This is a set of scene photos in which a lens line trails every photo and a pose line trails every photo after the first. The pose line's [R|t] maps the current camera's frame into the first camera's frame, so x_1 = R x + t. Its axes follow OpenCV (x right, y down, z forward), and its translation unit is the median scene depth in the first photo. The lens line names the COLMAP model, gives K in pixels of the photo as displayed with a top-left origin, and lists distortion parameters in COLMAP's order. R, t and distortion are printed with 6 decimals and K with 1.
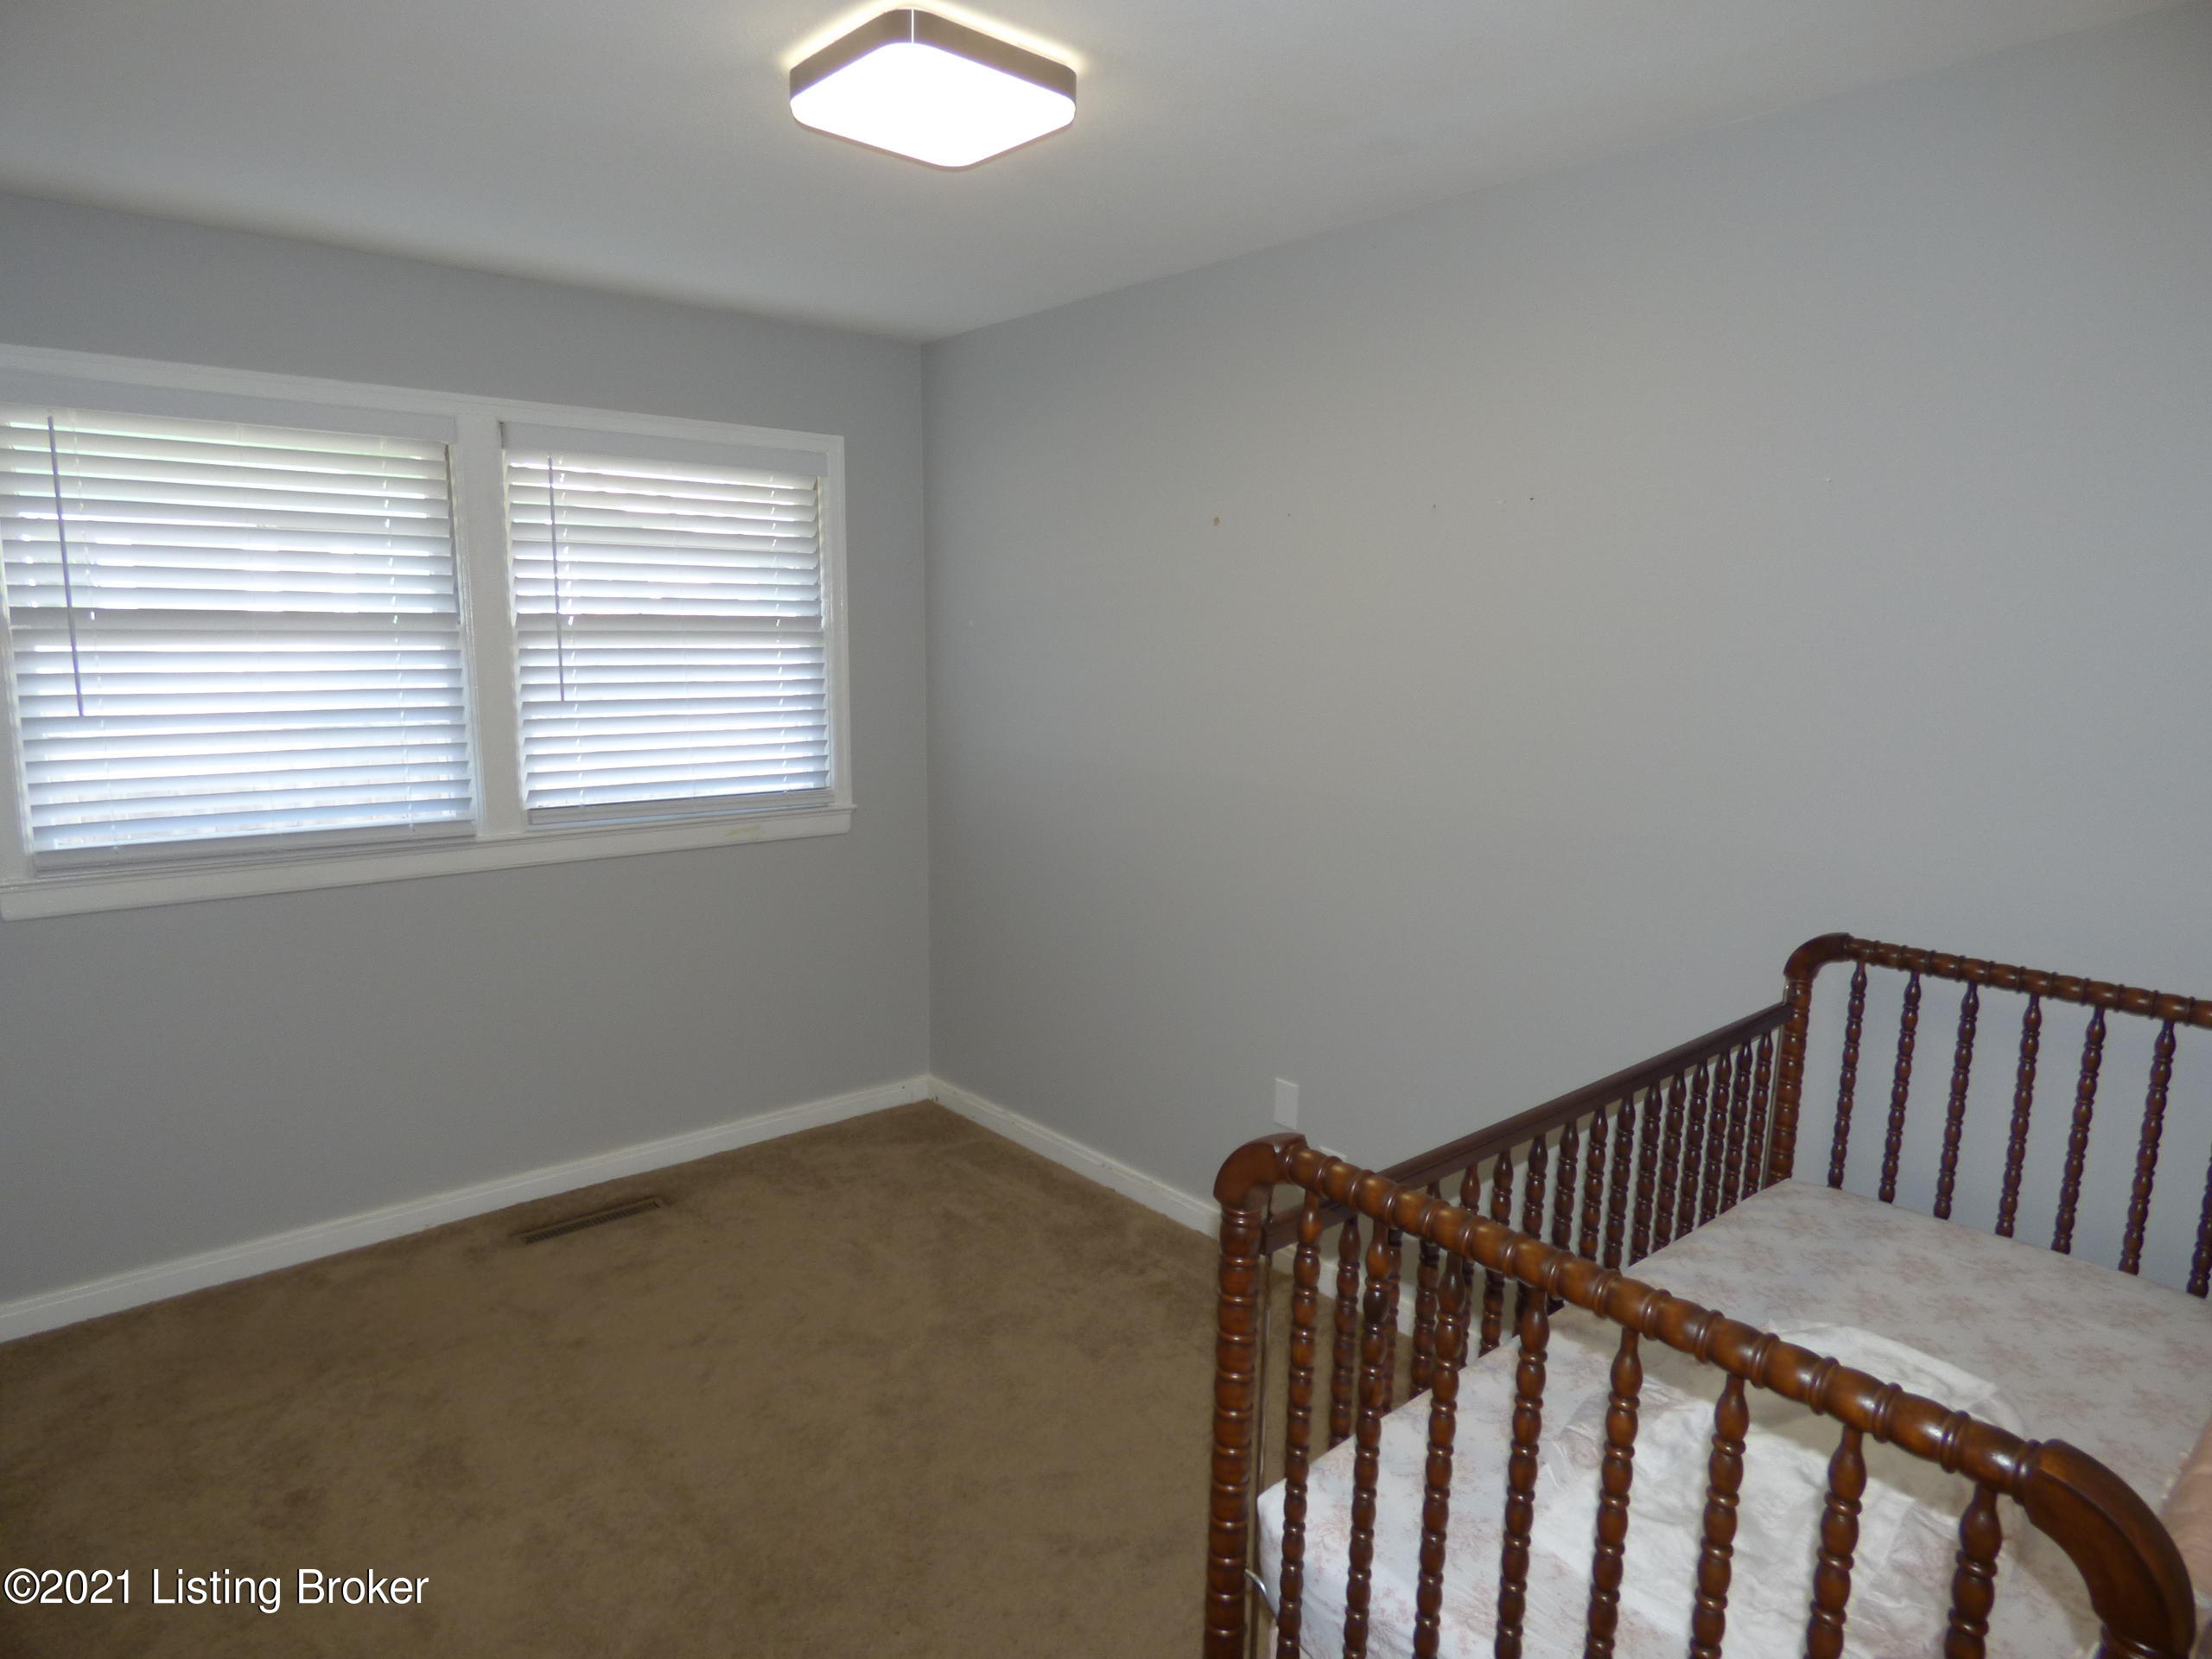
lens RADIAL K [[1330.7, 0, 1104.5], [0, 1330.7, 839.5], [0, 0, 1]] dist [-0.002308, -0.000775]
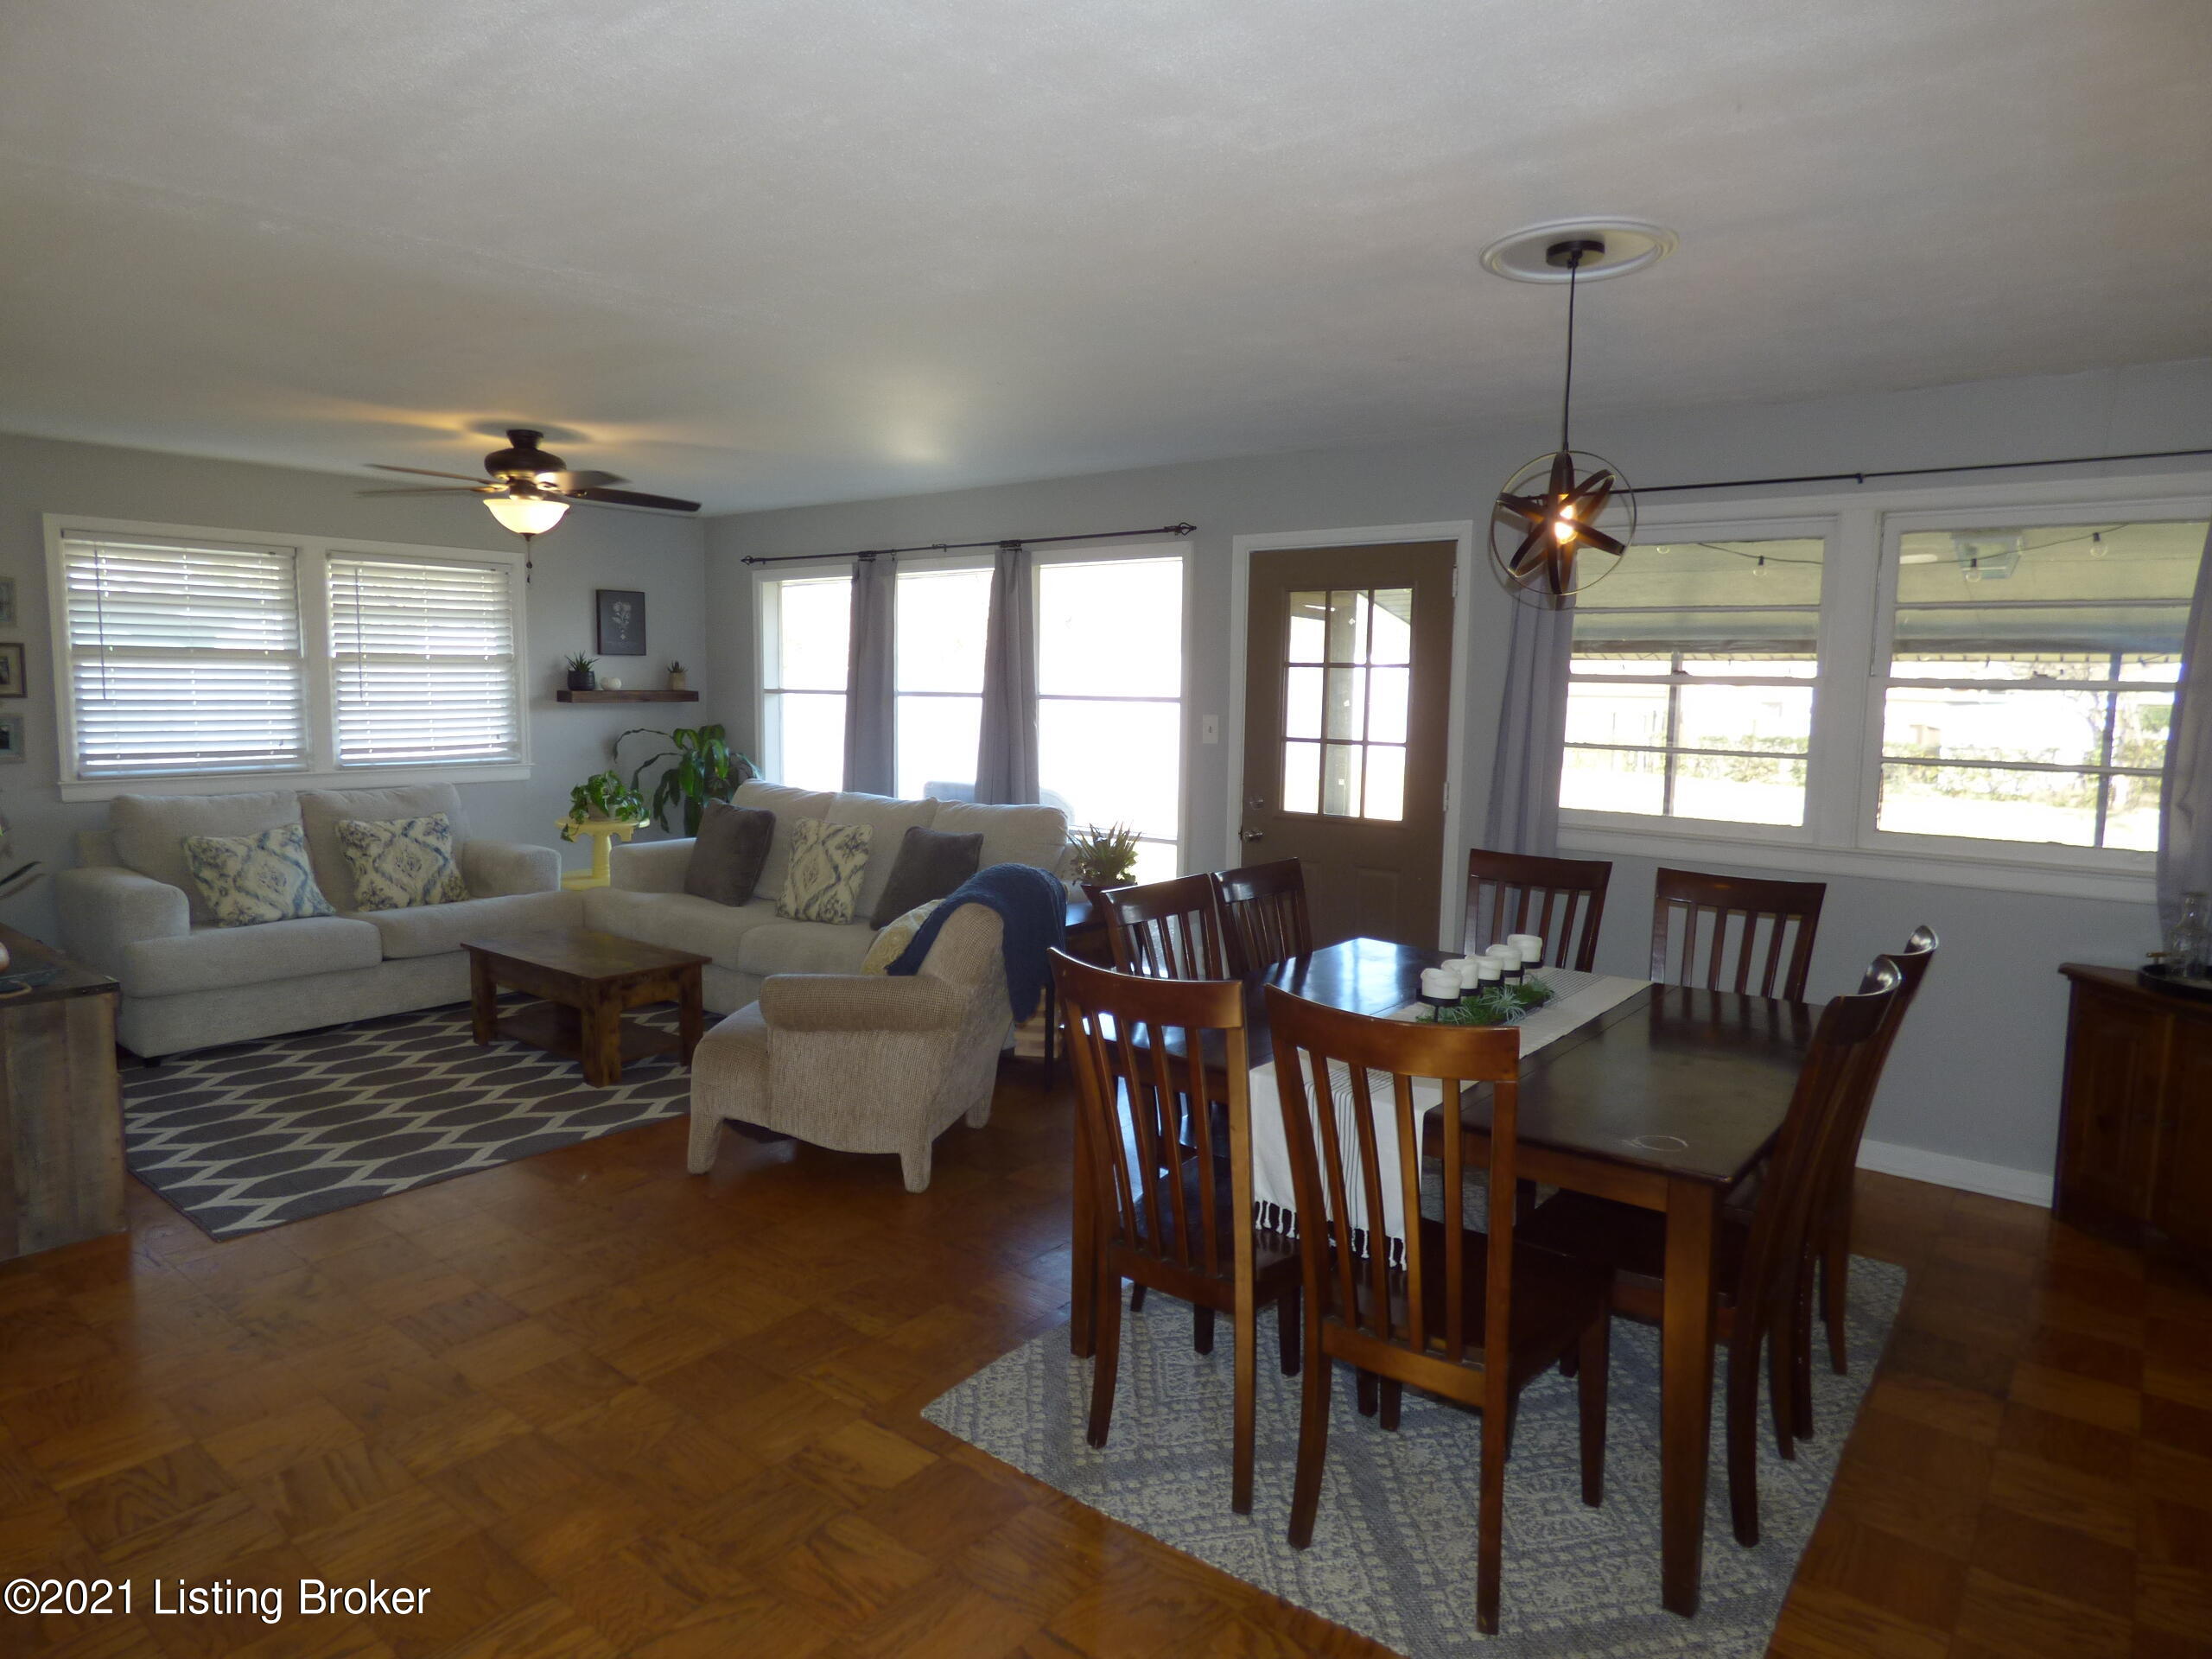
lens RADIAL K [[1330.7, 0, 1109.1], [0, 1330.7, 818.0], [0, 0, 1]] dist [-0.002308, -0.000775]
pose [[0.983741, -0.016393, 0.178845, 0.286522], [0.027212, 0.997934, -0.058206, 0.200596], [-0.177521, 0.062126, 0.982154, -1.002180]]
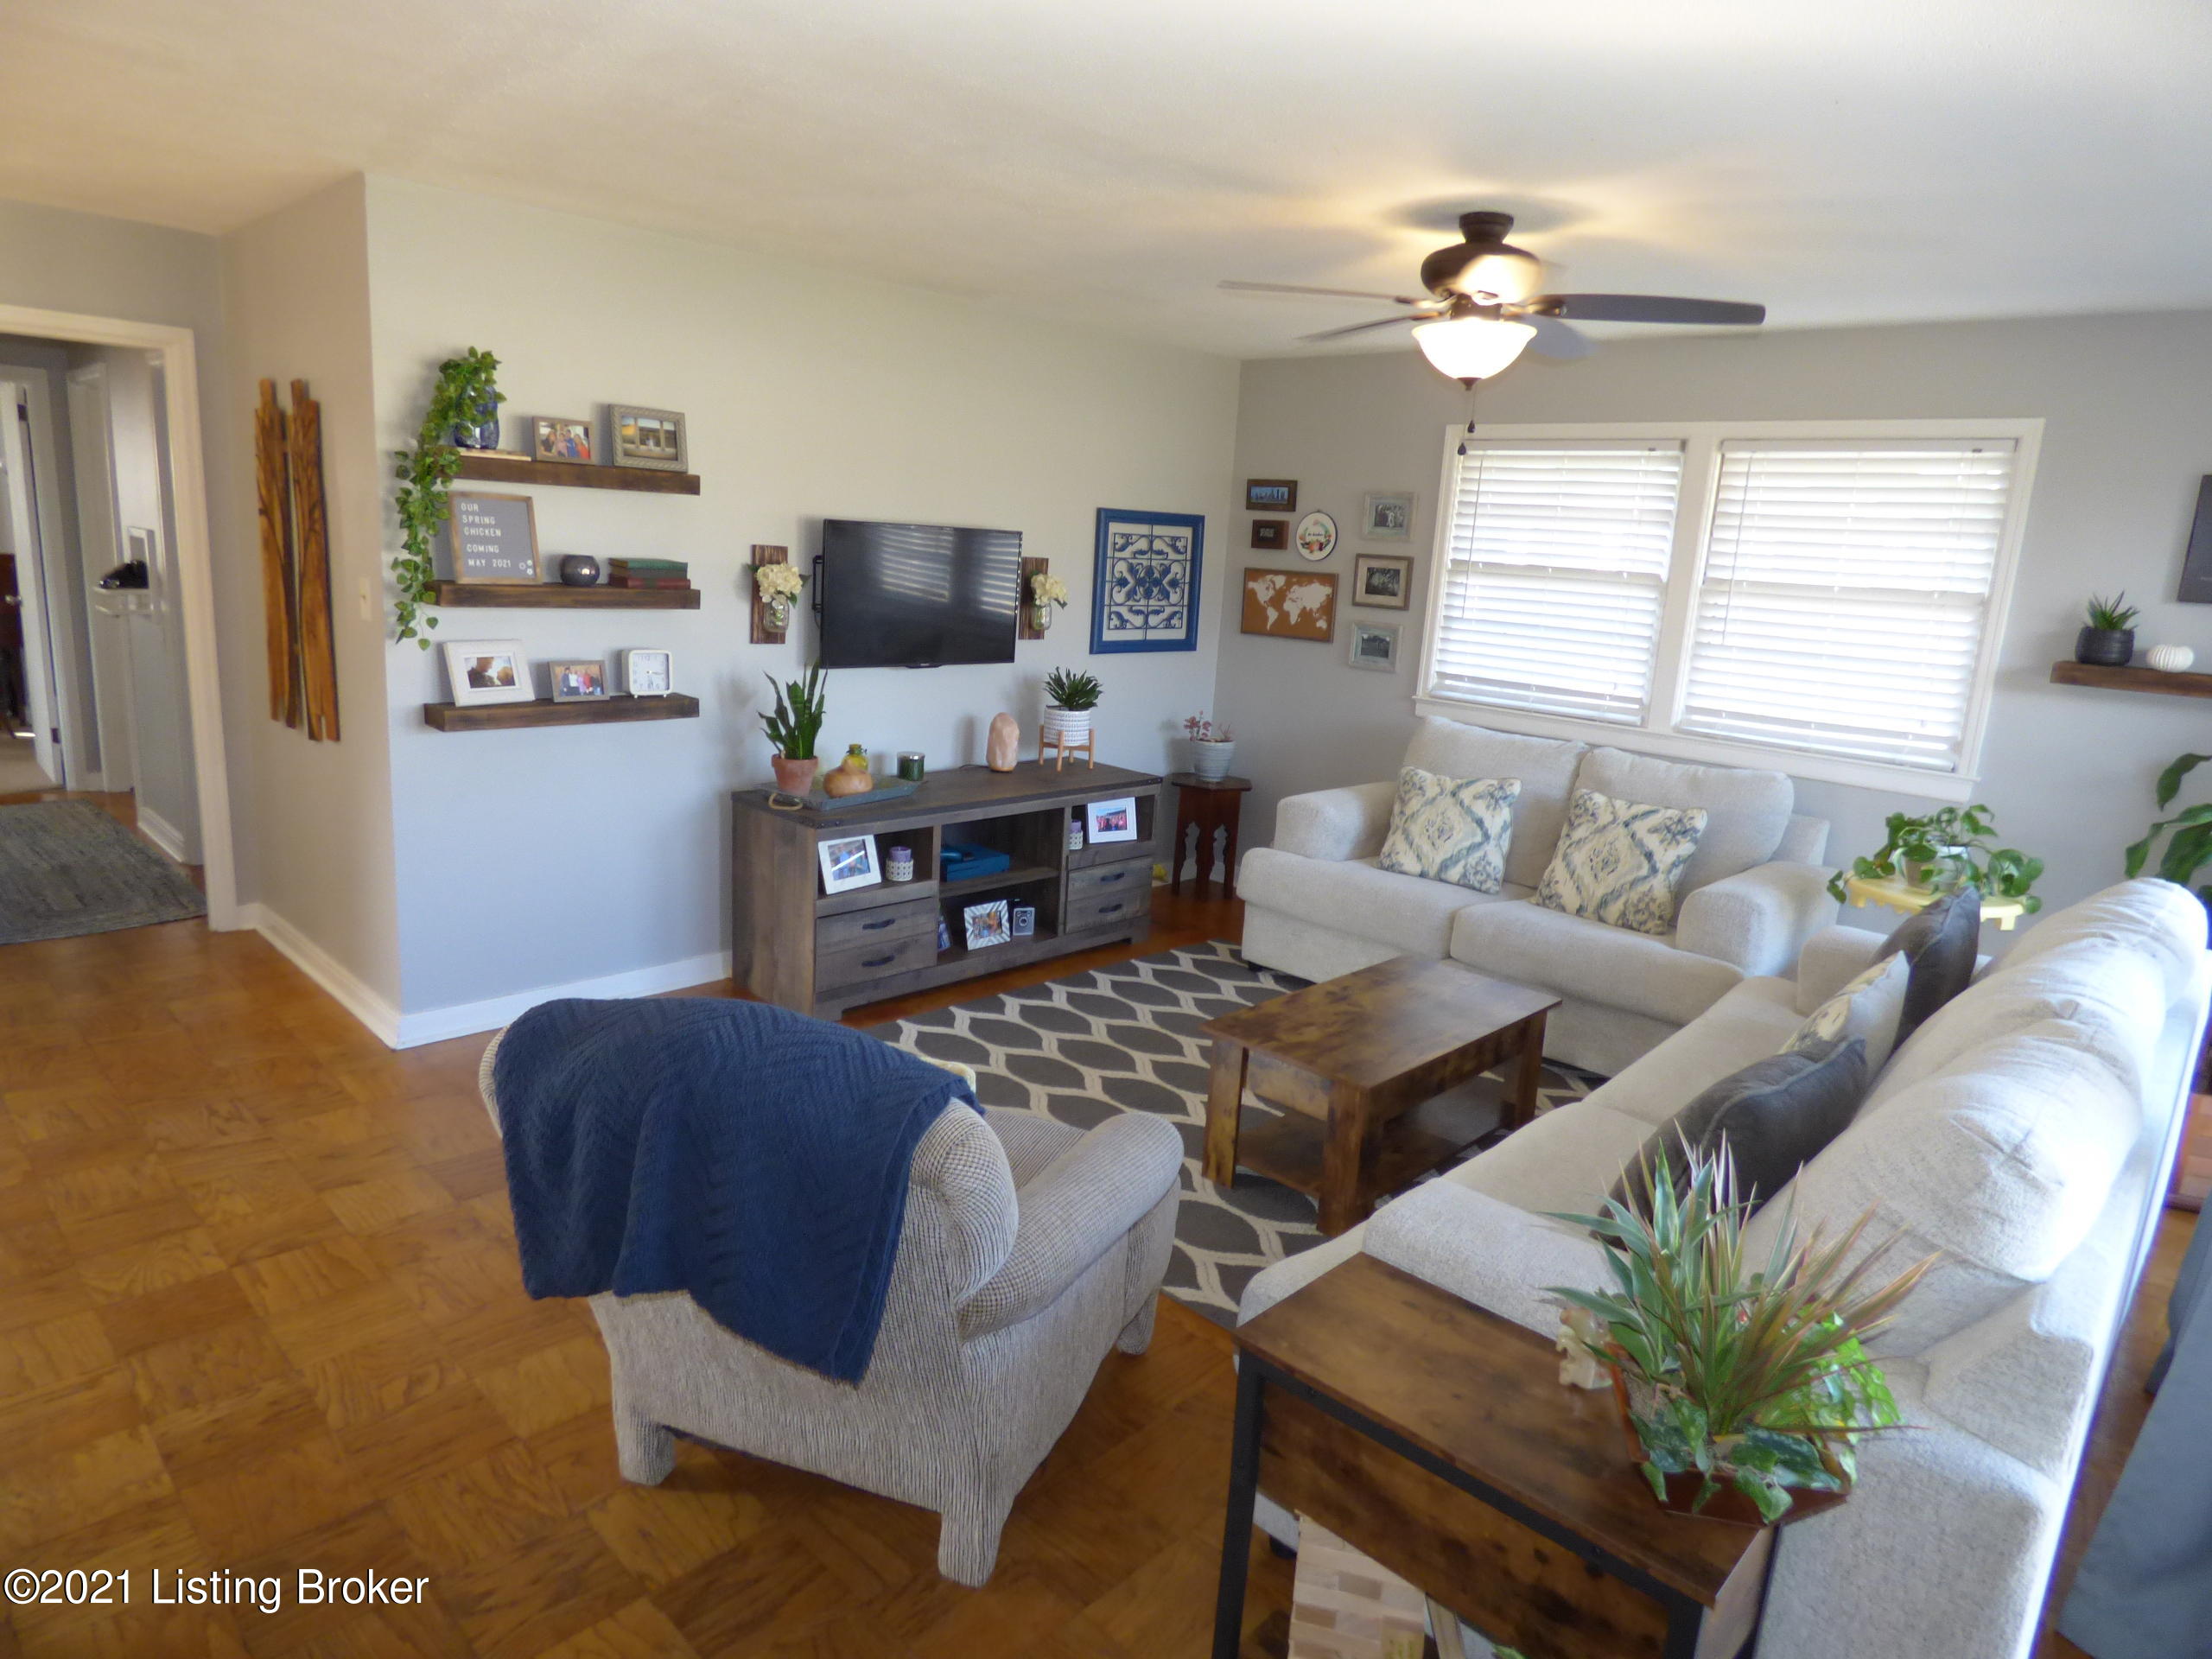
lens RADIAL K [[1330.7, 0, 1102.8], [0, 1330.7, 832.5], [0, 0, 1]] dist [-0.002308, -0.000775]
pose [[0.079459, 0.208454, -0.974799, 0.930986], [-0.225717, 0.956254, 0.186090, -0.031848], [0.970947, 0.205242, 0.123034, 0.283952]]
